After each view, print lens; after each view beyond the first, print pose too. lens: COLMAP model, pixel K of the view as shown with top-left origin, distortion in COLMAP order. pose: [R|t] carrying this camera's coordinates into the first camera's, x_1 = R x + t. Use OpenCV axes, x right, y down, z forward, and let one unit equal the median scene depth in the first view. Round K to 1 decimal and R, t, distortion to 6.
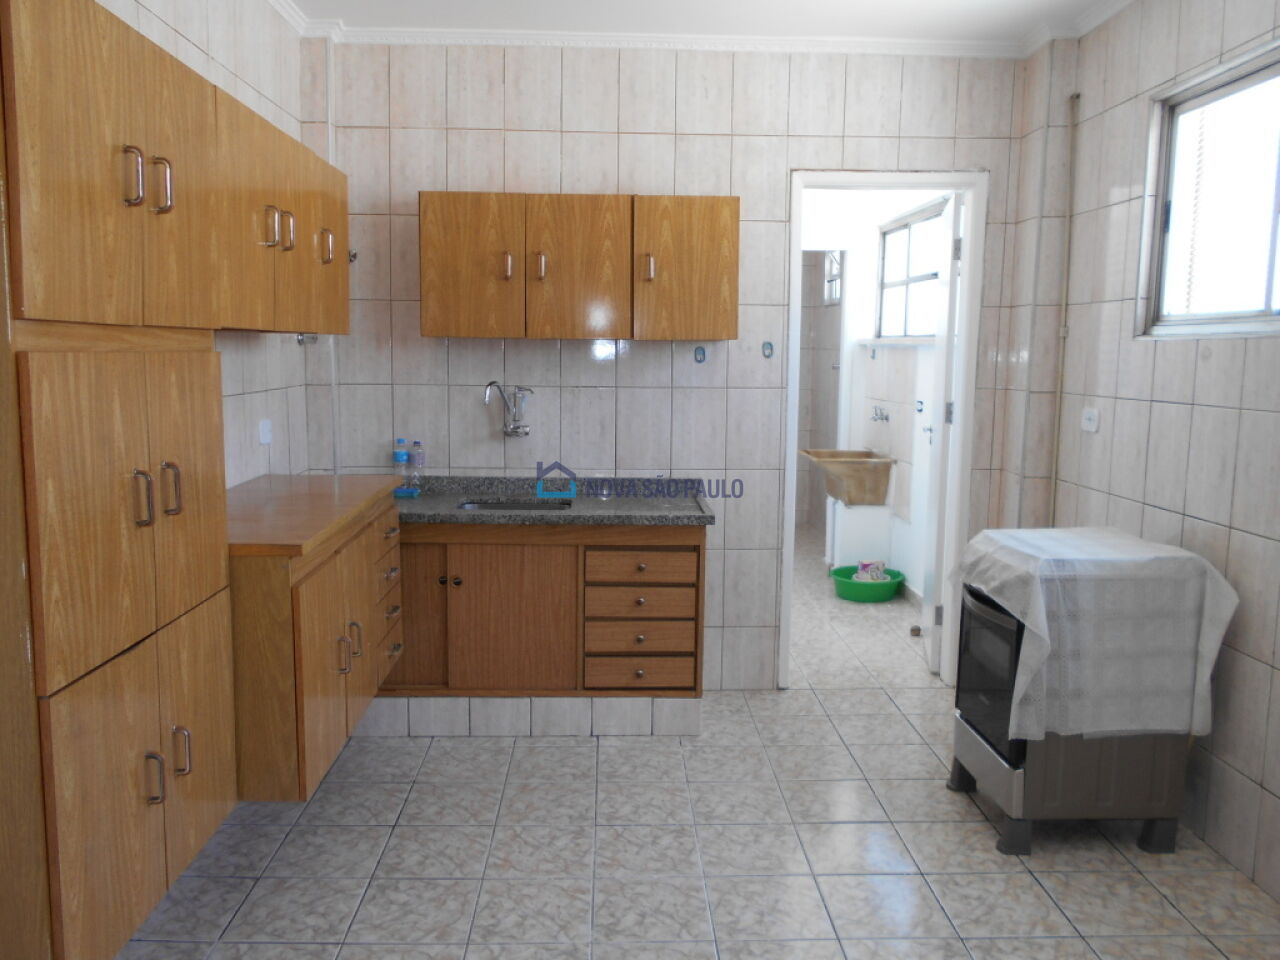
lens RADIAL K [[1013.4, 0, 633.6], [0, 1013.4, 480.4], [0, 0, 1]] dist [-0.031814, 0.061175]
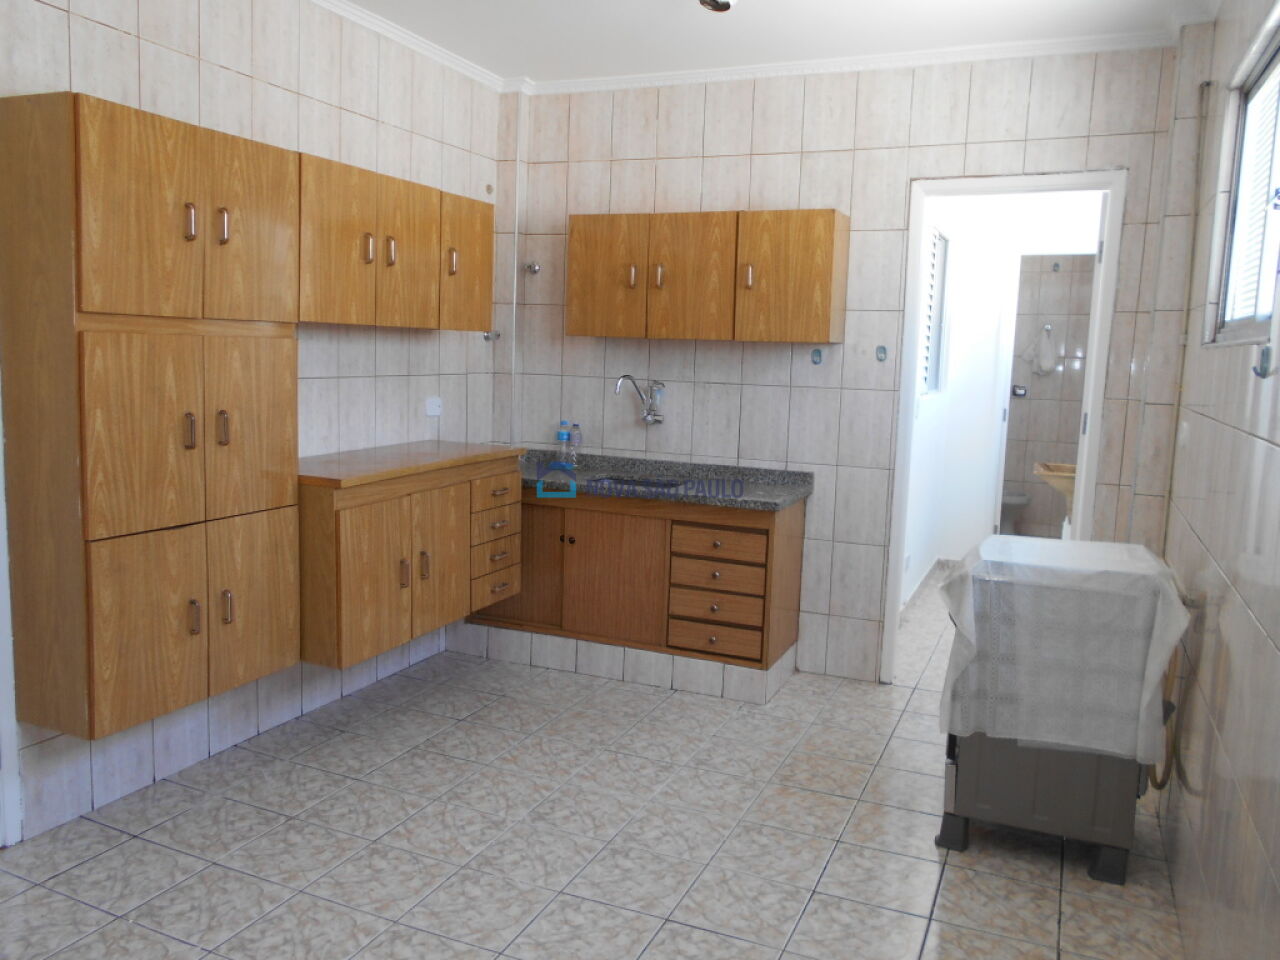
lens RADIAL K [[1013.4, 0, 632.6], [0, 1013.4, 477.5], [0, 0, 1]] dist [-0.031814, 0.061175]
pose [[0.901494, 0.072836, -0.426620, 0.391689], [-0.078051, 0.996935, 0.005275, 0.014088], [0.425697, 0.028542, 0.904416, -0.049653]]
